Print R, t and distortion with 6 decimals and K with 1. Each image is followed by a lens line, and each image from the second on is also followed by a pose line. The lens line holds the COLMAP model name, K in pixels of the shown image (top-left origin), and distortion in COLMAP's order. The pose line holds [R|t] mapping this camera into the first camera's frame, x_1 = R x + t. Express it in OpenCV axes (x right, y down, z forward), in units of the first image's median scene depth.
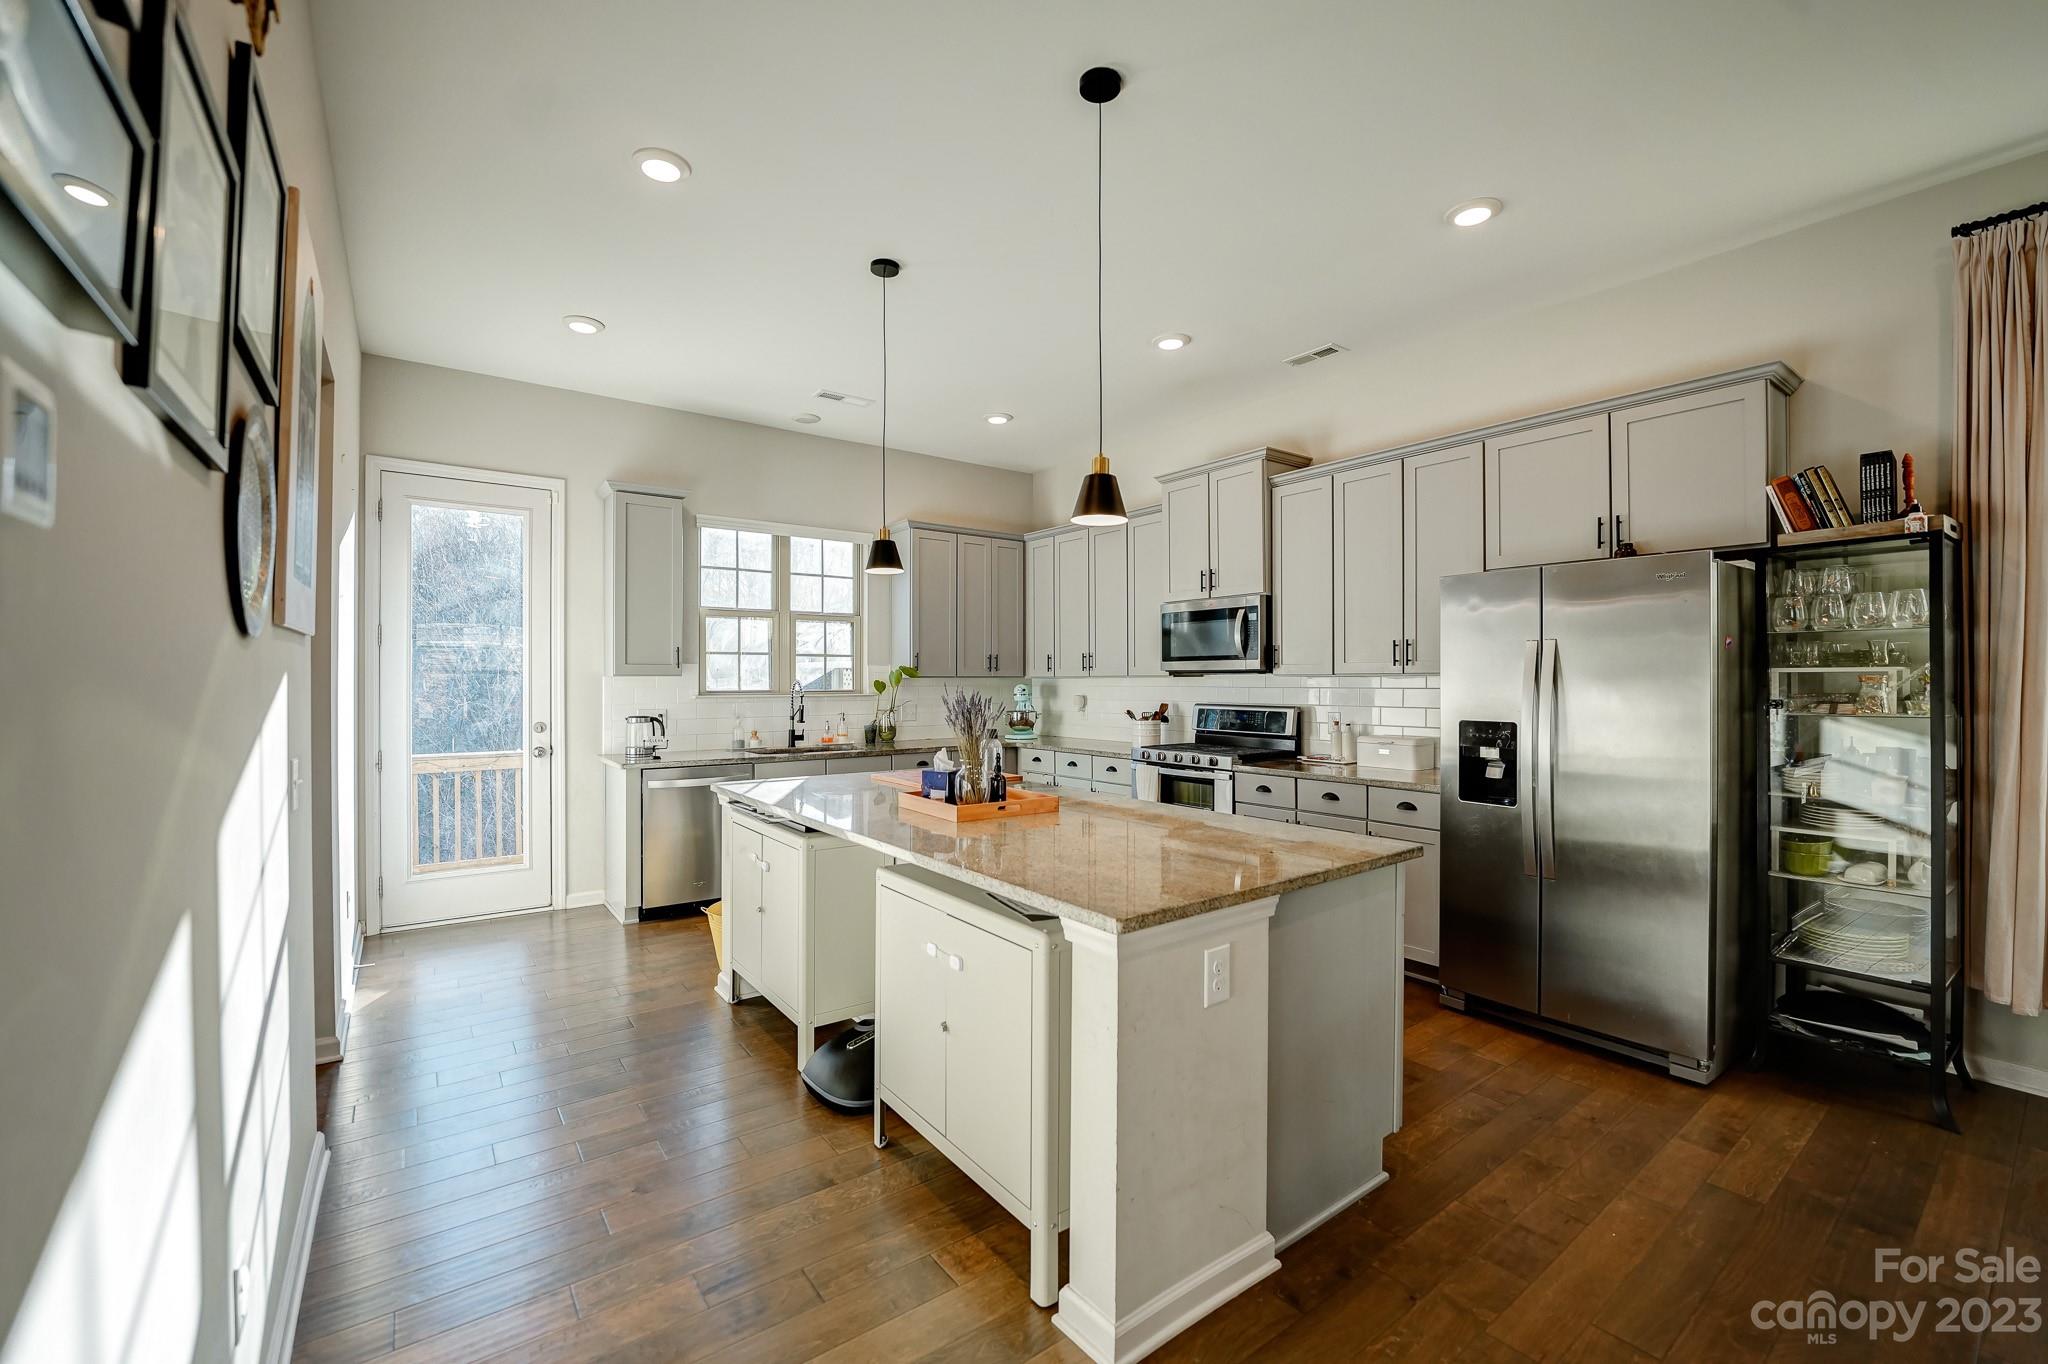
lens RADIAL K [[838.7, 0, 1024.0], [0, 838.7, 682.0], [0, 0, 1]] dist [-0.015820, 0.000056]
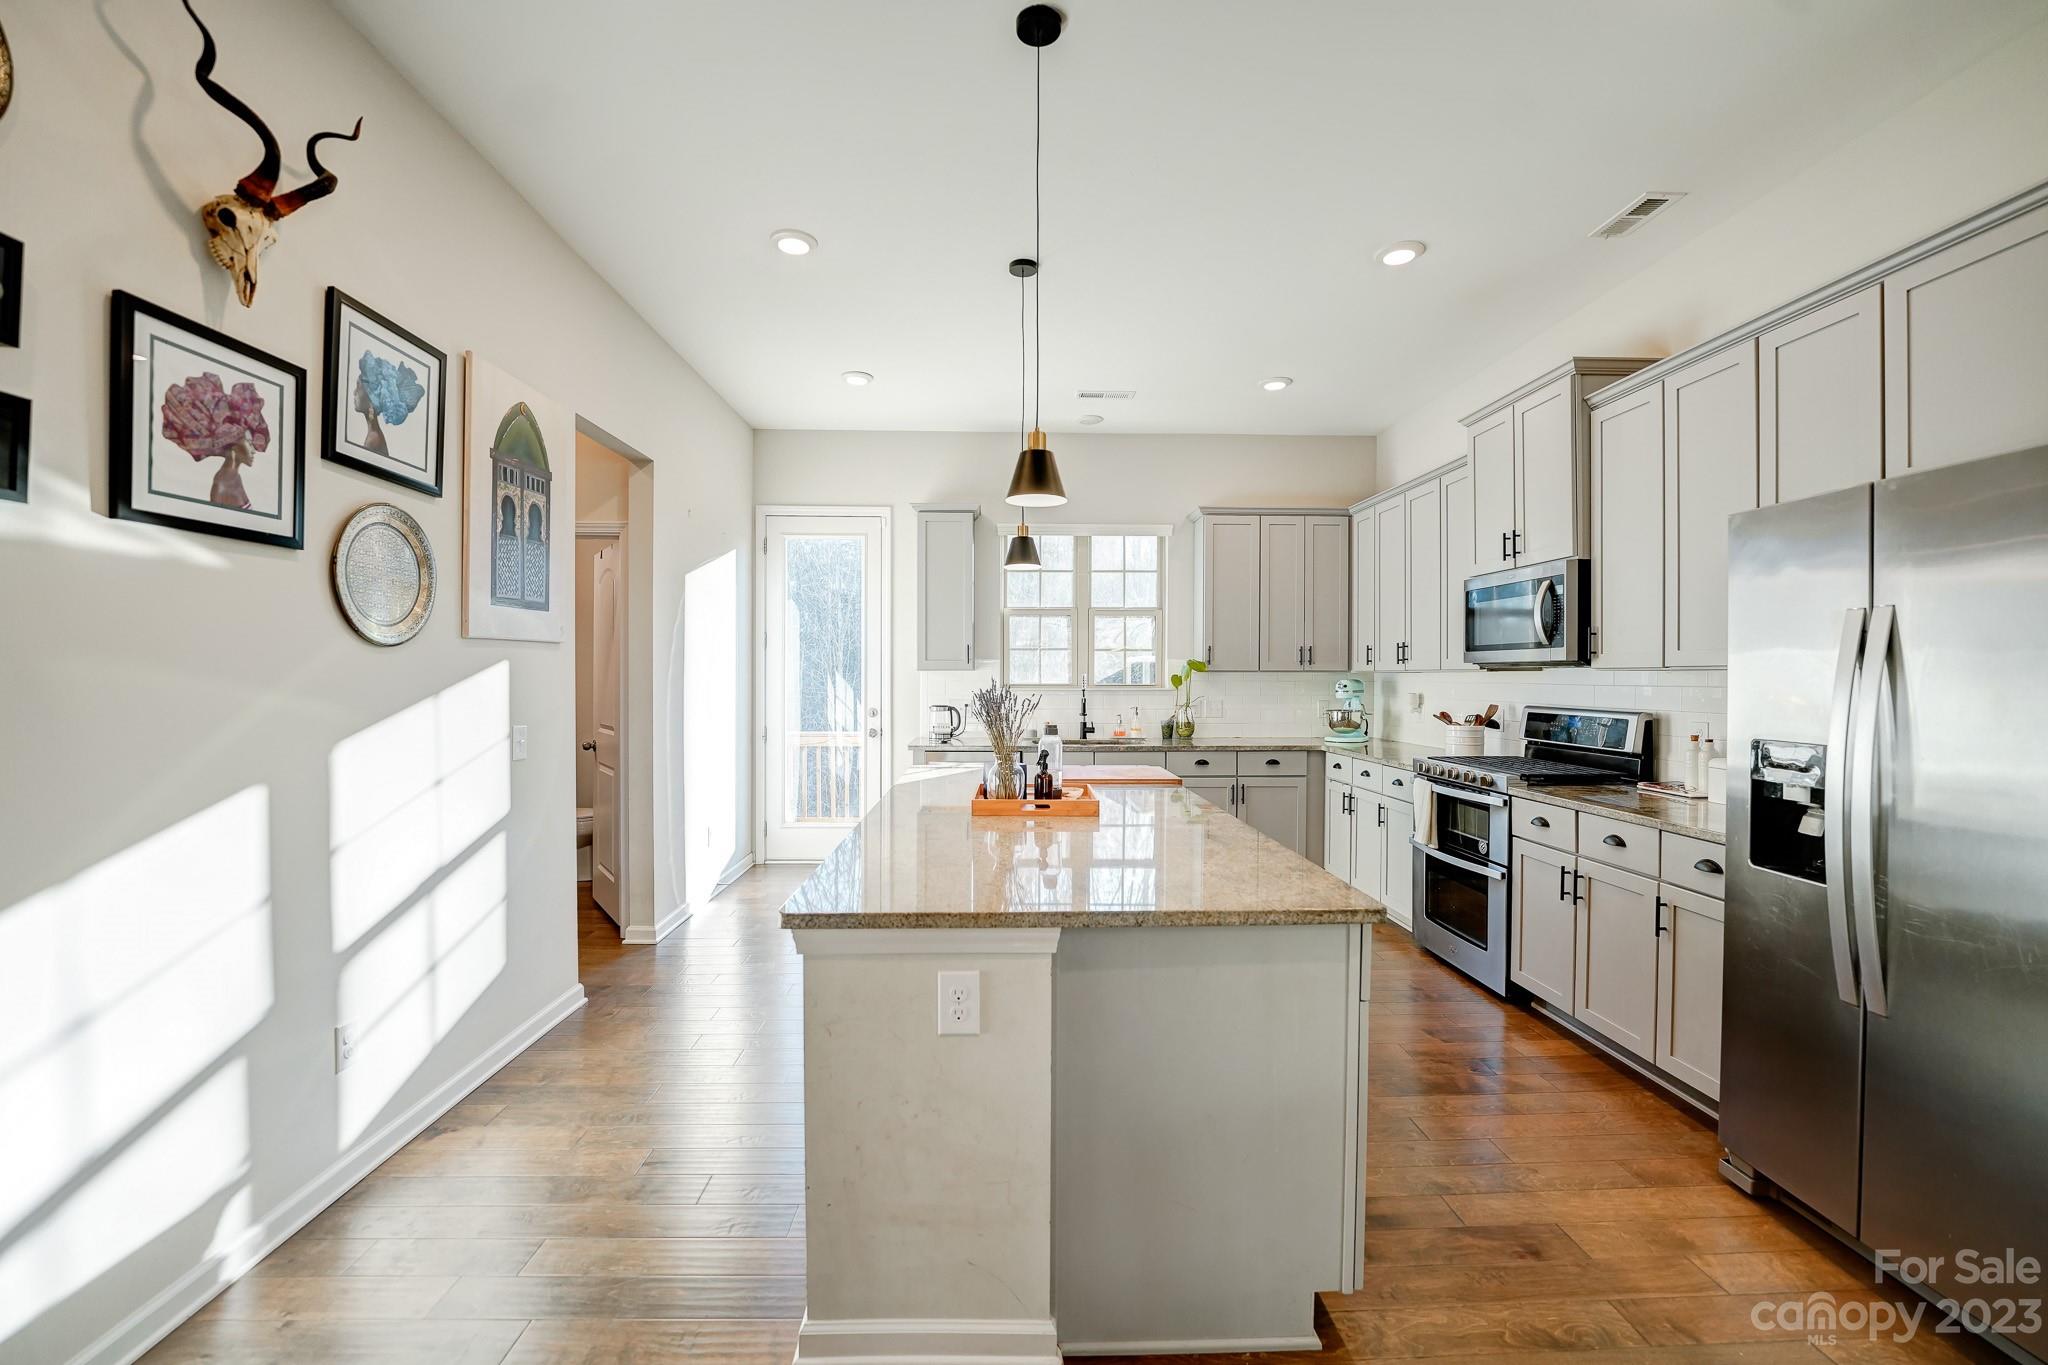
lens RADIAL K [[848.5, 0, 1024.0], [0, 848.5, 682.5], [0, 0, 1]] dist [-0.018793, -0.000172]
pose [[0.817770, 0.006947, -0.575504, 0.283093], [-0.003143, 0.999966, 0.007605, 0.000029], [0.575537, -0.004410, 0.817764, 0.104980]]
